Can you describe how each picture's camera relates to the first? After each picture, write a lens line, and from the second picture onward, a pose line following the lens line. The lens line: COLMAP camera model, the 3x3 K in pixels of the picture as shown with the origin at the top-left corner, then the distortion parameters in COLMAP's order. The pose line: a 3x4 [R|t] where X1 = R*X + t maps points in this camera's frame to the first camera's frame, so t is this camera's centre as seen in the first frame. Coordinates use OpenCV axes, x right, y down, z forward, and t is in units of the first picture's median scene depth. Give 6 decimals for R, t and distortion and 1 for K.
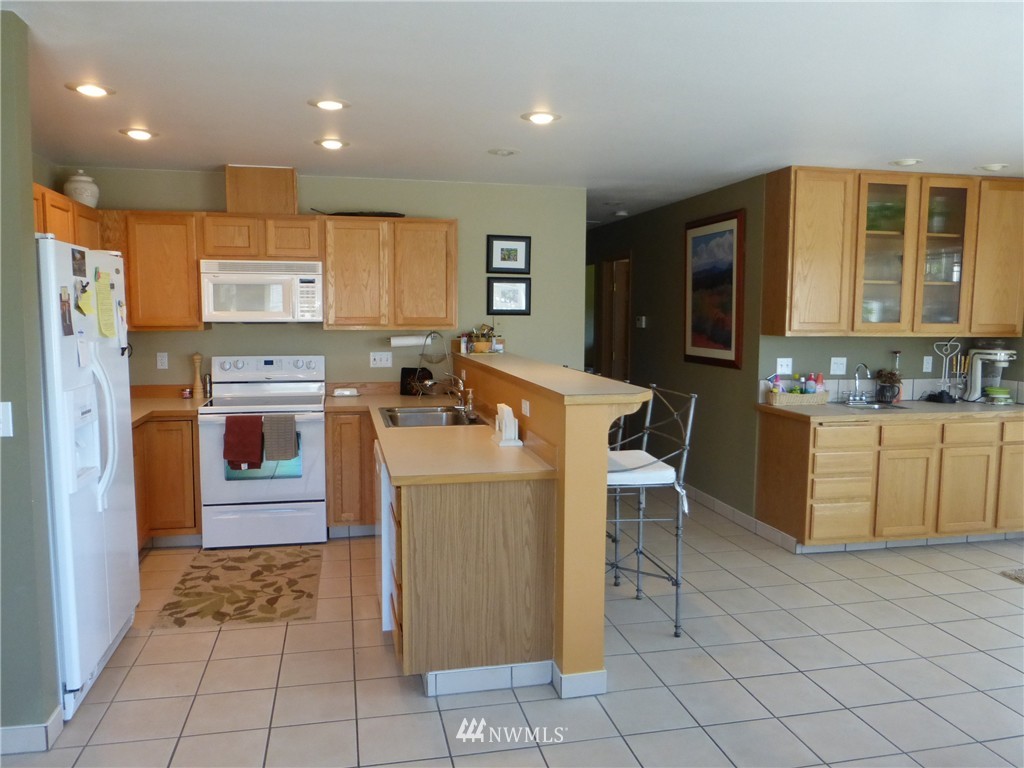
lens RADIAL K [[762.6, 0, 510.0], [0, 762.6, 384.4], [0, 0, 1]] dist [-0.015261, 0.007721]
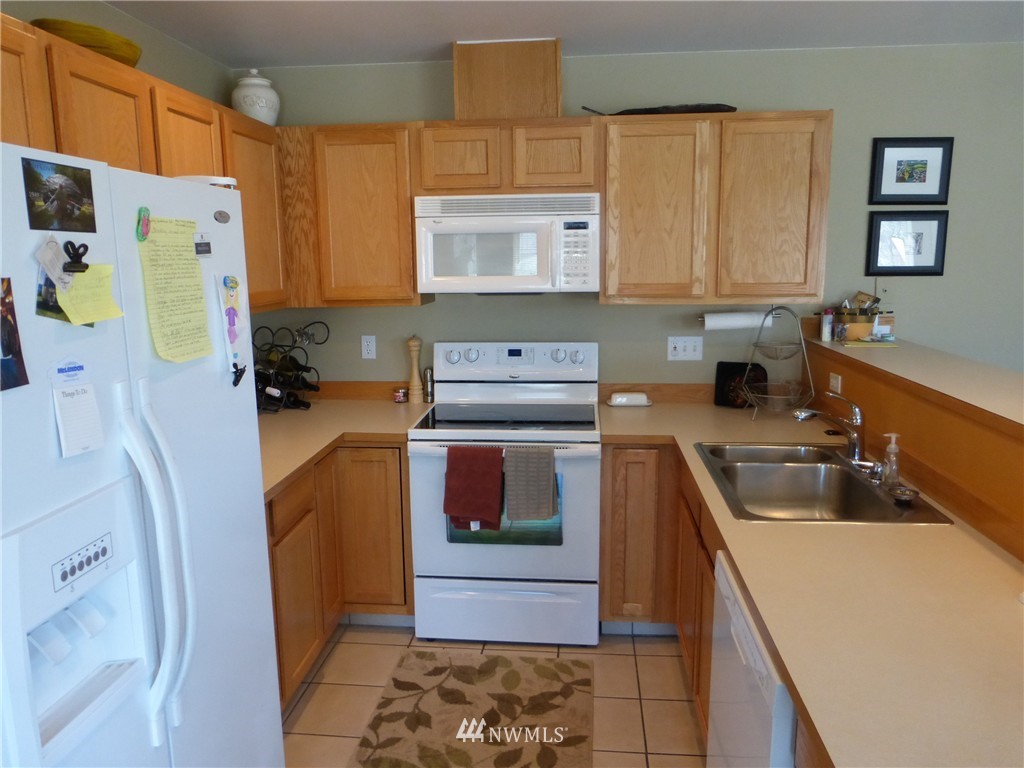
lens RADIAL K [[761.7, 0, 514.2], [0, 761.7, 381.9], [0, 0, 1]] dist [-0.020833, 0.004031]
pose [[0.952092, 0.035248, -0.303772, -0.122035], [-0.013515, 0.997215, 0.073351, -0.054022], [0.305512, -0.065731, 0.949917, 0.390938]]
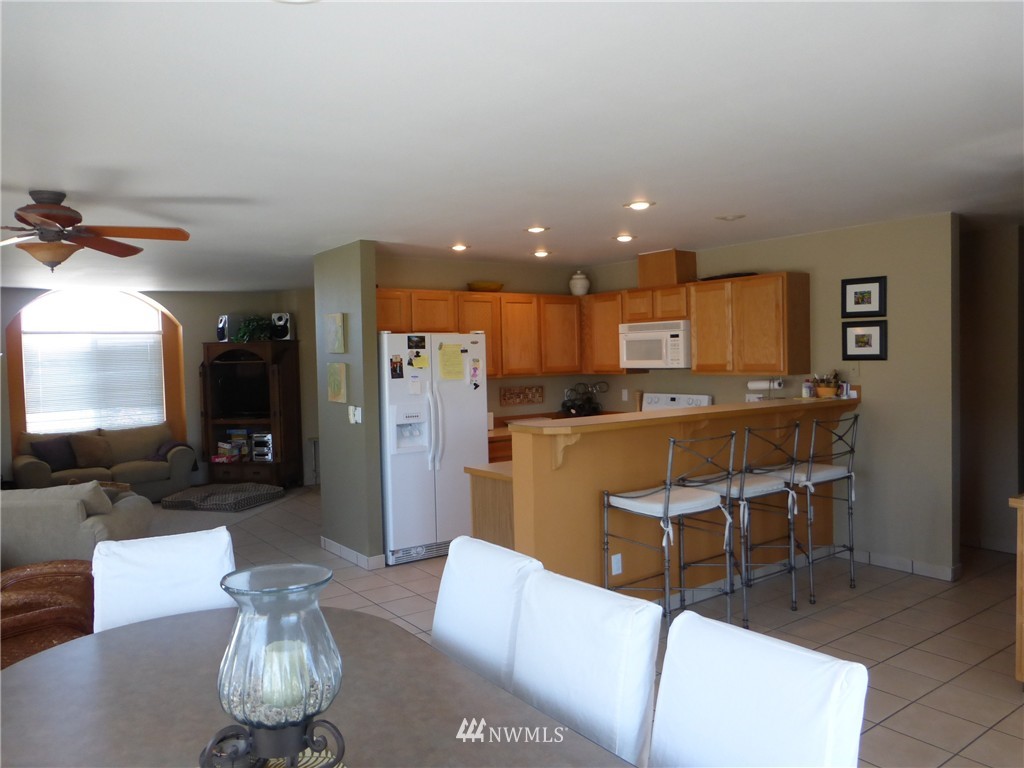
lens RADIAL K [[761.7, 0, 514.2], [0, 761.7, 381.9], [0, 0, 1]] dist [-0.020833, 0.004031]
pose [[0.406680, 0.018531, -0.913383, 0.781859], [-0.063720, 0.997935, -0.008124, -0.031660], [0.911346, 0.061505, 0.407021, 0.241664]]
